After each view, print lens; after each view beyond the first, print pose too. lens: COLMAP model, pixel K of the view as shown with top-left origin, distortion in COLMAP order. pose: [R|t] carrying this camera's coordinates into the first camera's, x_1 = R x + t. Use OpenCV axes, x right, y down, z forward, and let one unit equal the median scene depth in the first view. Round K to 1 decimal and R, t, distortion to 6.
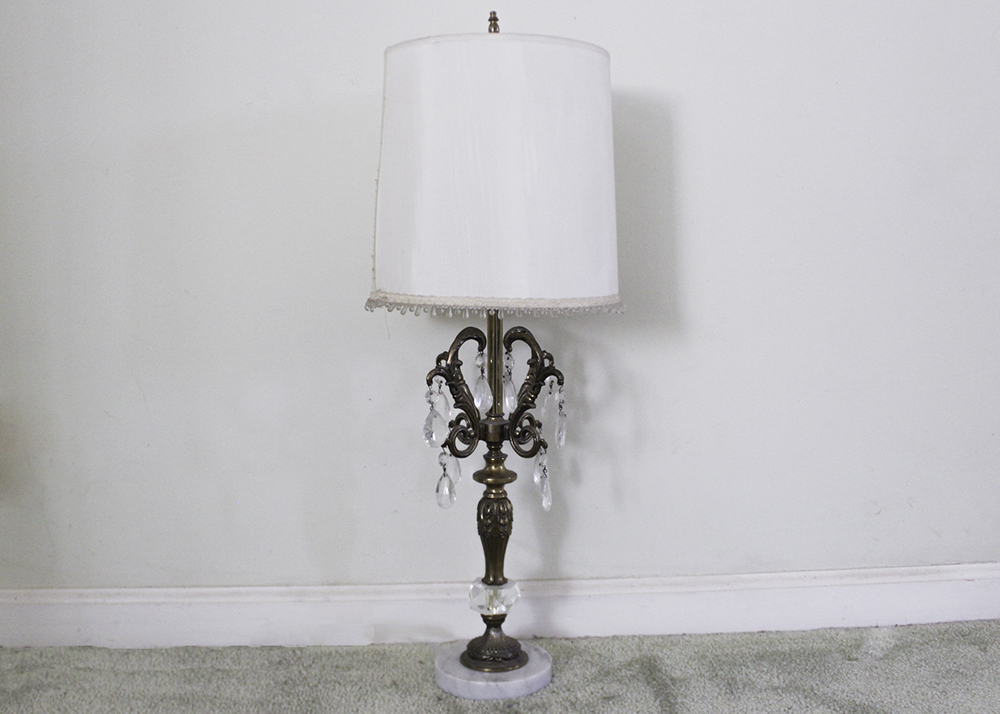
lens RADIAL K [[957.0, 0, 500.0], [0, 957.0, 357.0], [0, 0, 1]] dist [-0.129753, -0.001787]
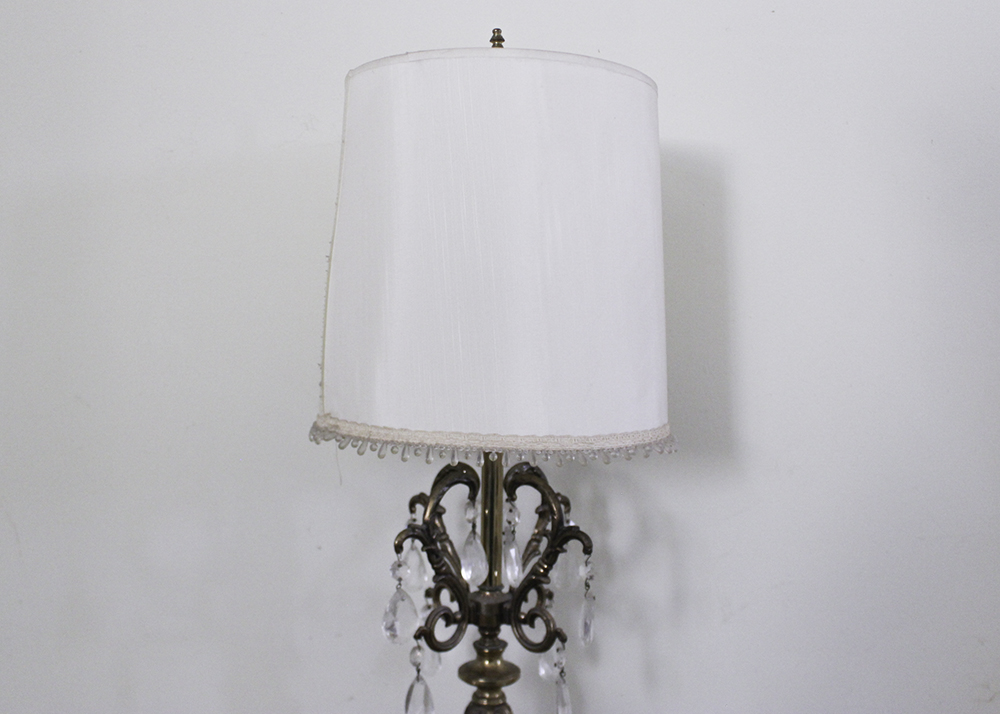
lens RADIAL K [[957.0, 0, 500.0], [0, 957.0, 357.0], [0, 0, 1]] dist [-0.129753, -0.001787]
pose [[0.999588, 0.015843, 0.023946, -0.017850], [-0.013921, 0.996825, -0.078400, -0.054939], [-0.025112, 0.078034, 0.996634, 0.283582]]
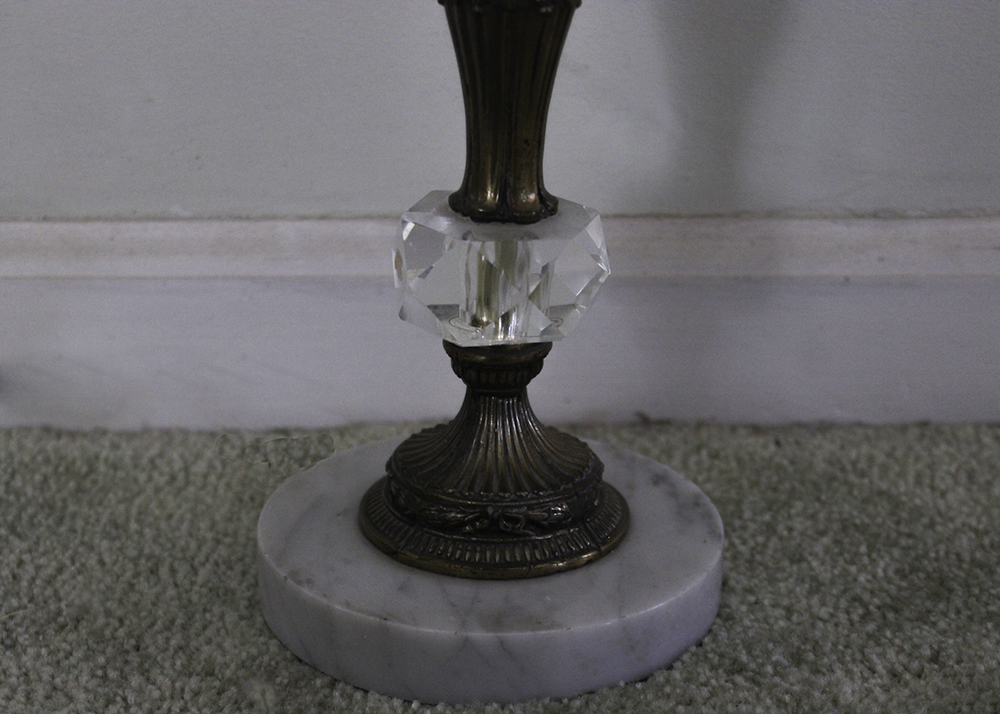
lens RADIAL K [[1777.4, 0, 500.0], [0, 1777.4, 357.0], [0, 0, 1]] dist [-0.011833, 0.016427]
pose [[0.999707, 0.024115, -0.002254, -0.004812], [-0.022450, 0.957543, 0.287414, 0.146987], [0.009089, -0.287279, 0.957804, 0.574486]]
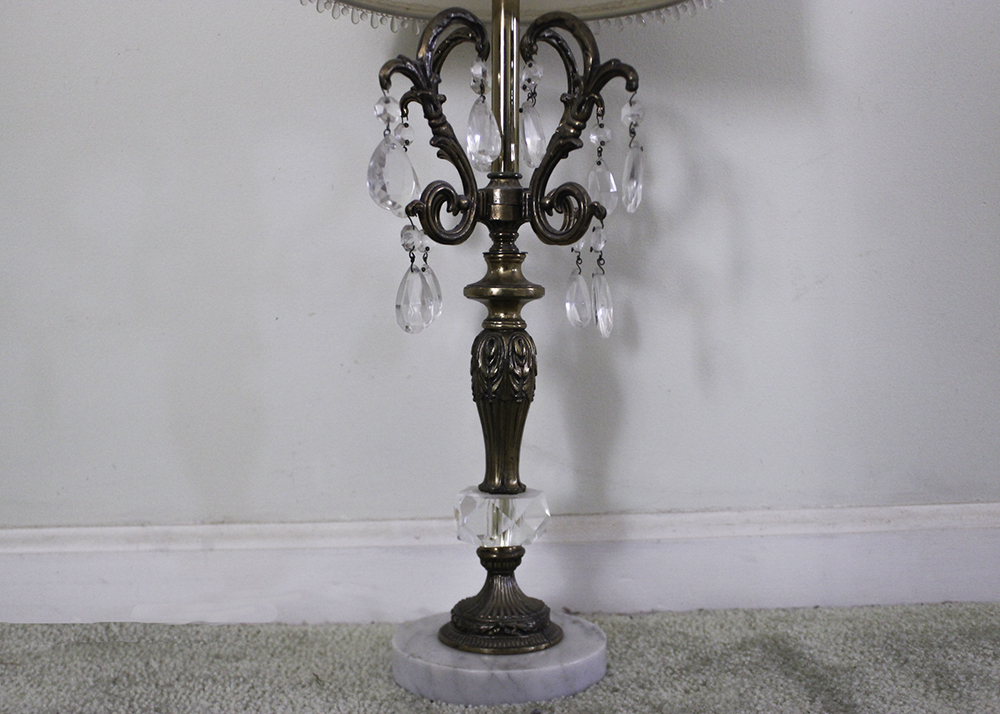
lens RADIAL K [[1066.5, 0, 500.0], [0, 1066.5, 357.0], [0, 0, 1]] dist [-0.090701, 0.014270]
pose [[0.999743, 0.002368, 0.022540, -0.021539], [-0.001642, 0.999481, -0.032185, 0.183725], [-0.022604, 0.032140, 0.999228, 0.392334]]
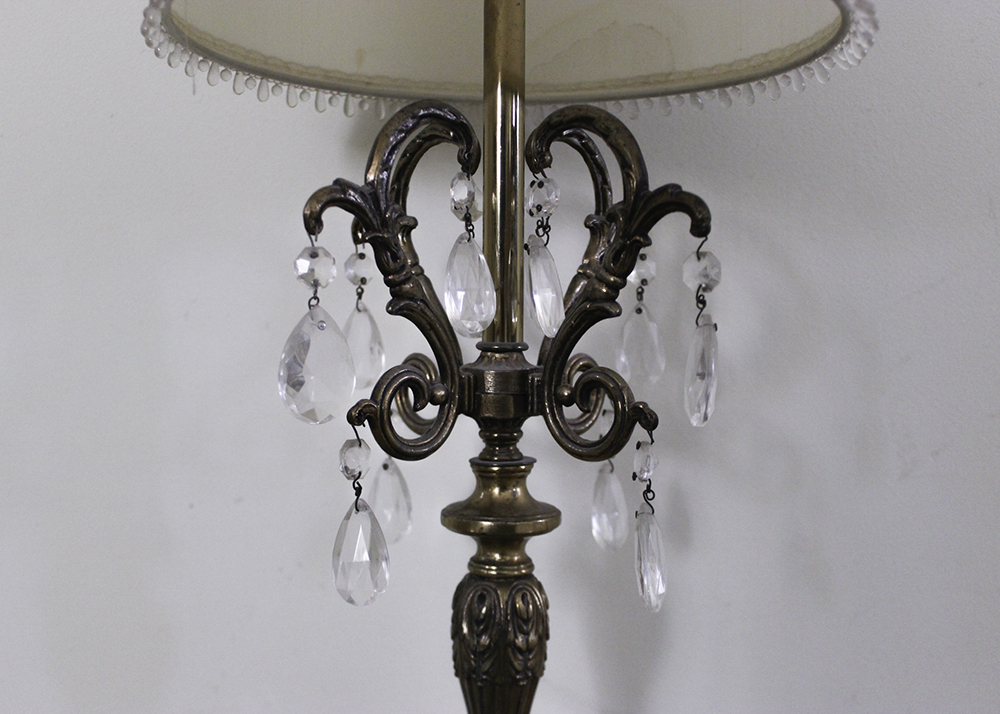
lens RADIAL K [[1107.0, 0, 500.3], [0, 1107.0, 370.4], [0, 0, 1]] dist [-0.074116, 0.000170]
pose [[0.999846, 0.005737, 0.016576, -0.012999], [-0.004887, 0.998691, -0.050920, 0.090919], [-0.016846, 0.050831, 0.998565, 0.574754]]
